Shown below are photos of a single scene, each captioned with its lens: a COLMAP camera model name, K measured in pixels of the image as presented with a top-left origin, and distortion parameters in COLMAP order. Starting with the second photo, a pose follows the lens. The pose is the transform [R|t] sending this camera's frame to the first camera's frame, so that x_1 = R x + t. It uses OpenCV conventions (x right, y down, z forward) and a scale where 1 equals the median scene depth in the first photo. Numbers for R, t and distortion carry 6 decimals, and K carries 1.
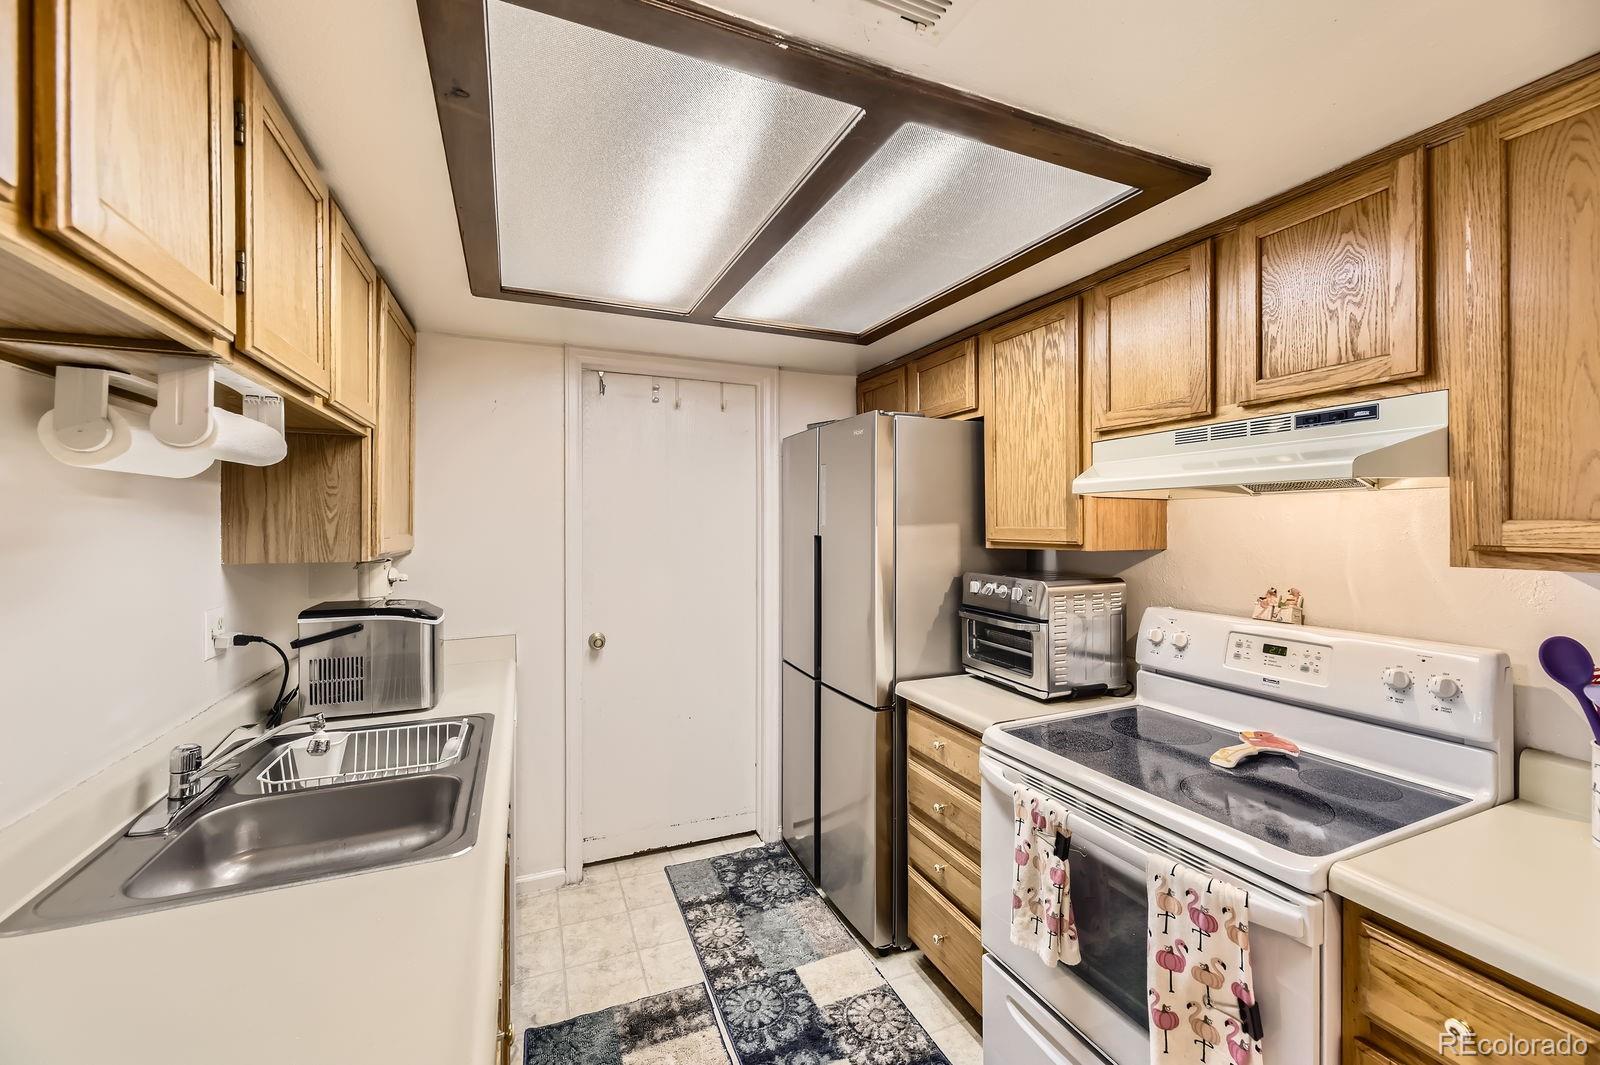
lens RADIAL K [[658.9, 0, 814.6], [0, 658.9, 520.3], [0, 0, 1]] dist [0.008850, -0.000567]
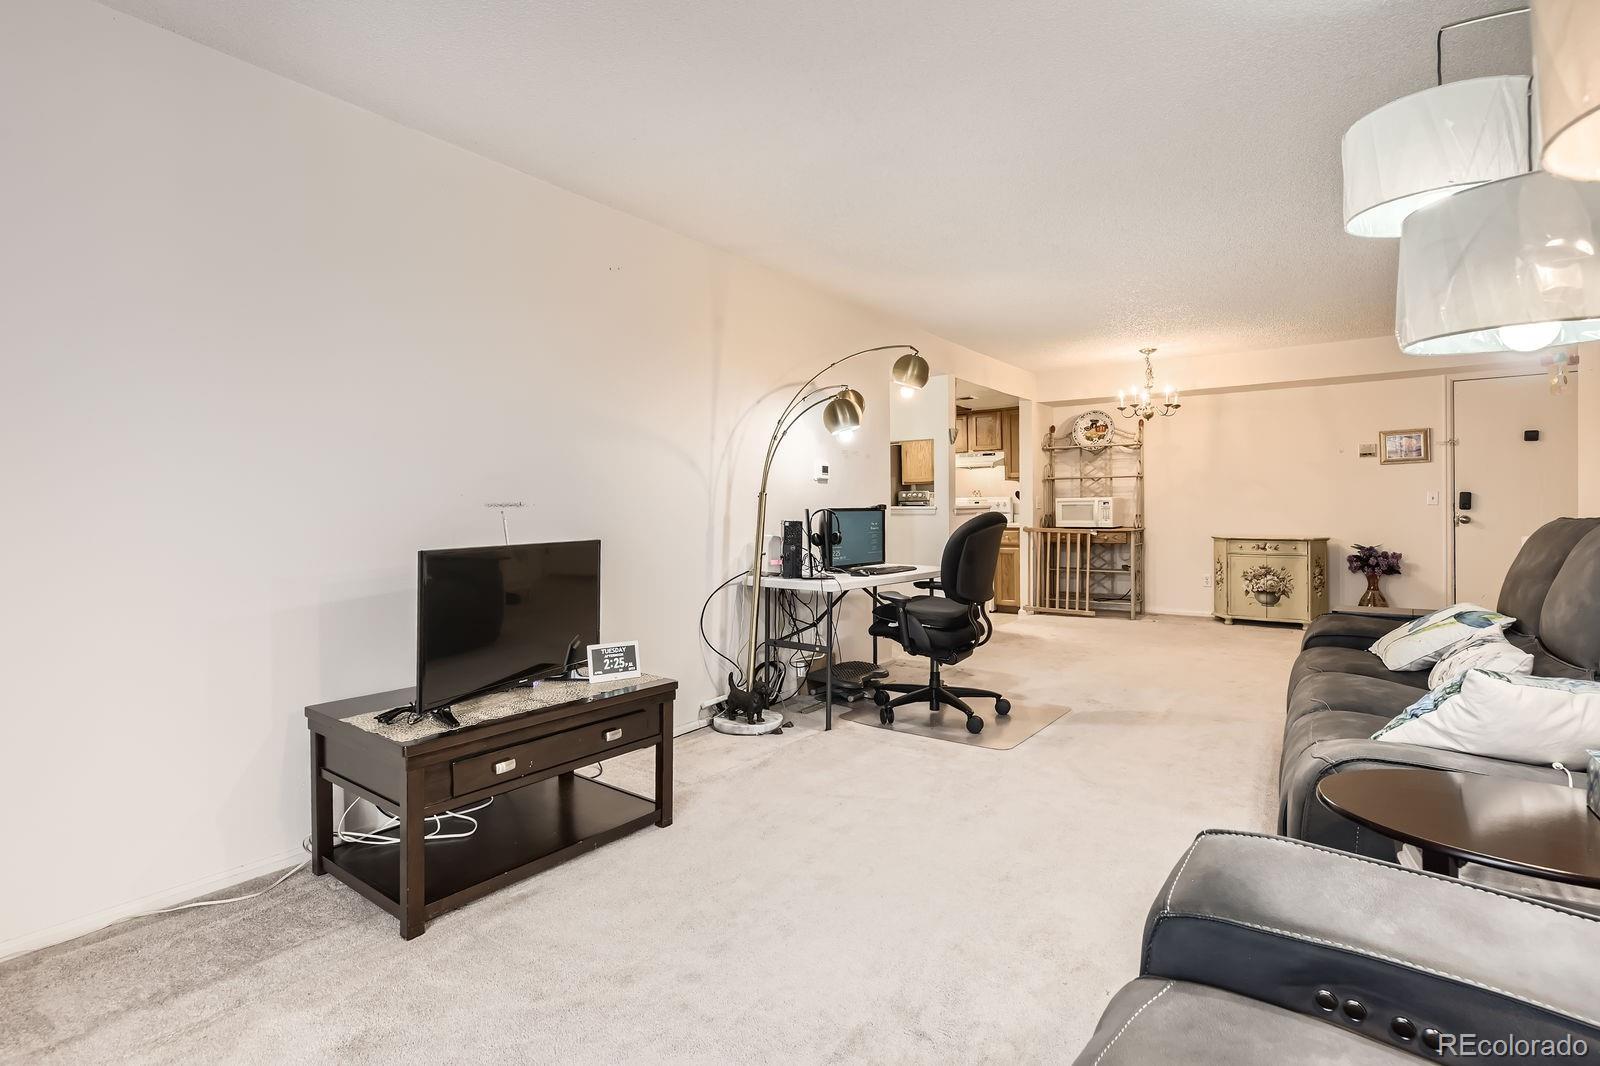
lens RADIAL K [[779.2, 0, 807.9], [0, 779.2, 510.5], [0, 0, 1]] dist [0.000365, -0.000028]
pose [[0.872965, -0.009072, 0.487699, -2.389061], [0.007262, 0.999958, 0.005601, 0.169426], [-0.487729, -0.001348, 0.872994, -2.536032]]
